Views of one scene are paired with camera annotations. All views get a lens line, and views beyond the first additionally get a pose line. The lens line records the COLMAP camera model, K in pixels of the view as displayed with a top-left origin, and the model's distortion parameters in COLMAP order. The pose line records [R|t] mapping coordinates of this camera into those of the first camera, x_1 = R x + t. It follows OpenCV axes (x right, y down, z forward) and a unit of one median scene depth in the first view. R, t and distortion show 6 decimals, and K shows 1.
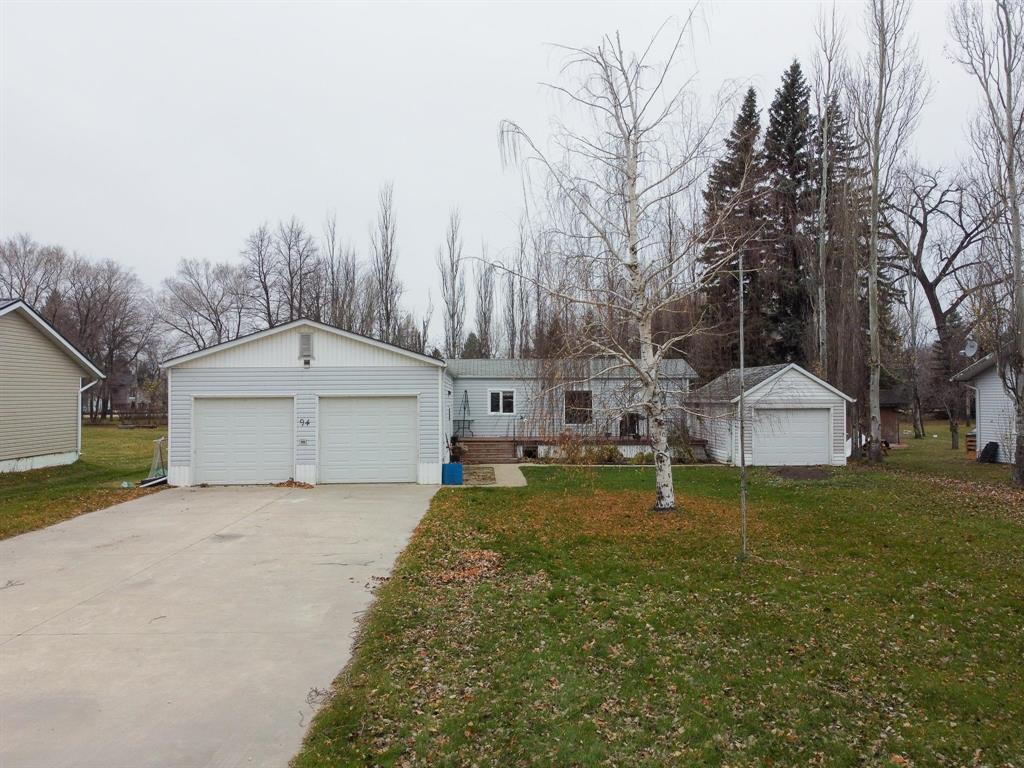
lens RADIAL K [[729.2, 0, 512.0], [0, 729.2, 384.0], [0, 0, 1]] dist [-0.002282, -0.005677]
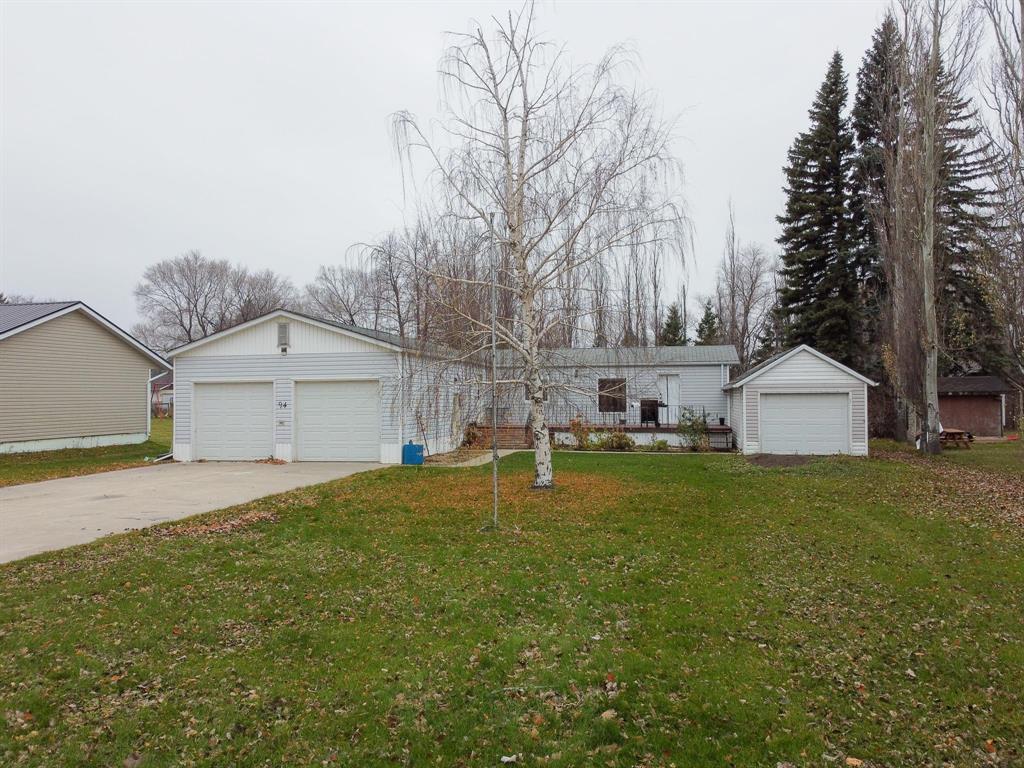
lens RADIAL K [[720.1, 0, 512.0], [0, 720.1, 384.0], [0, 0, 1]] dist [-0.001942, 0.004244]
pose [[0.973465, -0.007094, -0.228726, 0.208725], [0.007960, 0.999964, 0.002861, 0.014678], [0.228697, -0.004606, 0.973487, 0.019158]]
